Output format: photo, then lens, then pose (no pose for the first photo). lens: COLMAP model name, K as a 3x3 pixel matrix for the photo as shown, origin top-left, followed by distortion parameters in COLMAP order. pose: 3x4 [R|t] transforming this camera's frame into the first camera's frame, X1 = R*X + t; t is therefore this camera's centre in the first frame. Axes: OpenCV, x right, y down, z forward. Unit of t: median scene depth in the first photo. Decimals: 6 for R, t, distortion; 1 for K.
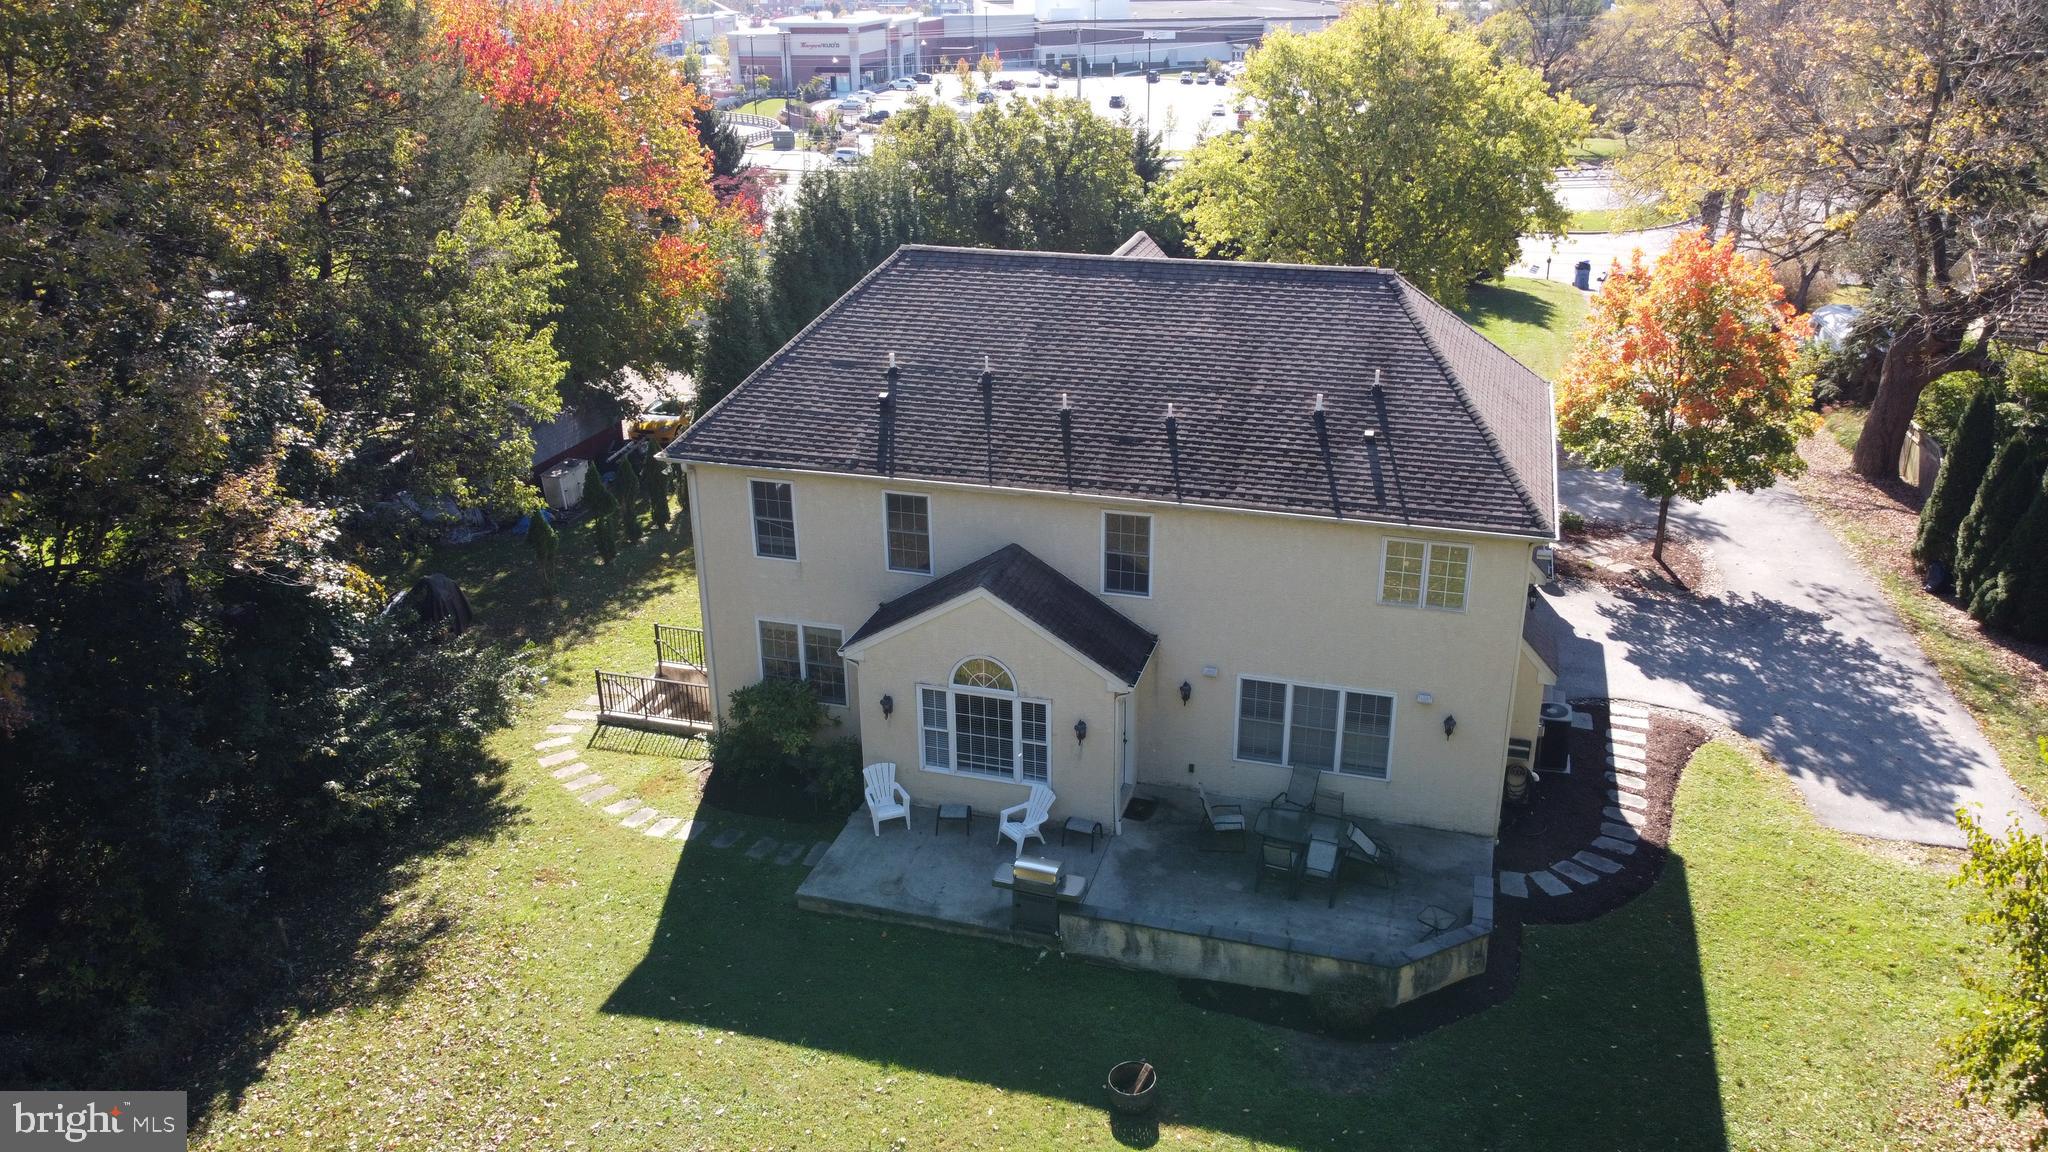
lens RADIAL K [[1519.3, 0, 1024.0], [0, 1519.3, 576.0], [0, 0, 1]] dist [0.015498, -0.038654]
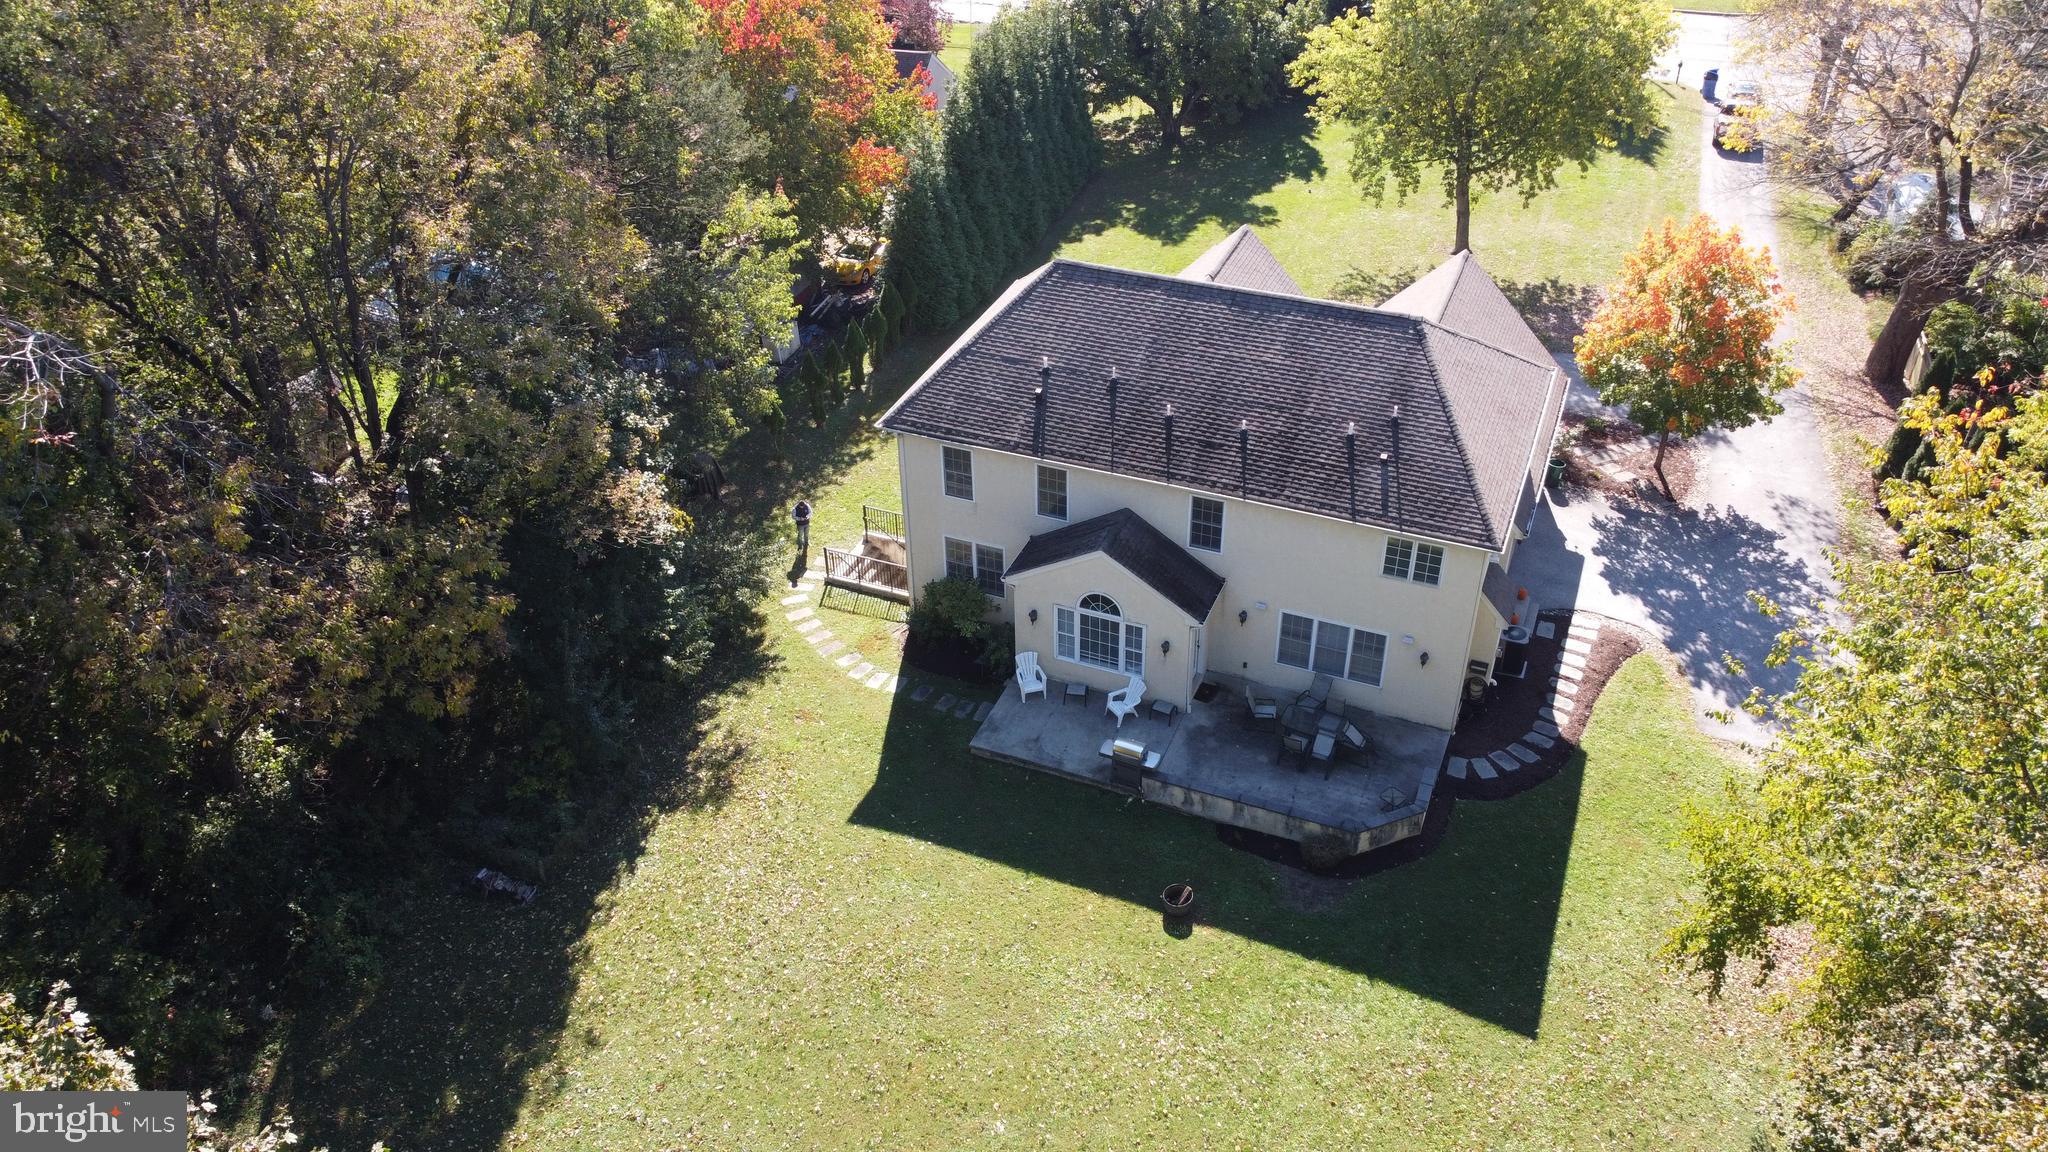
lens RADIAL K [[1509.5, 0, 1032.3], [0, 1509.5, 574.8], [0, 0, 1]] dist [0.063436, -0.116463]
pose [[0.995386, 0.053308, -0.079778, 0.021154], [-0.034177, 0.973909, 0.224349, -0.276703], [0.089656, -0.220587, 0.971238, -0.388776]]
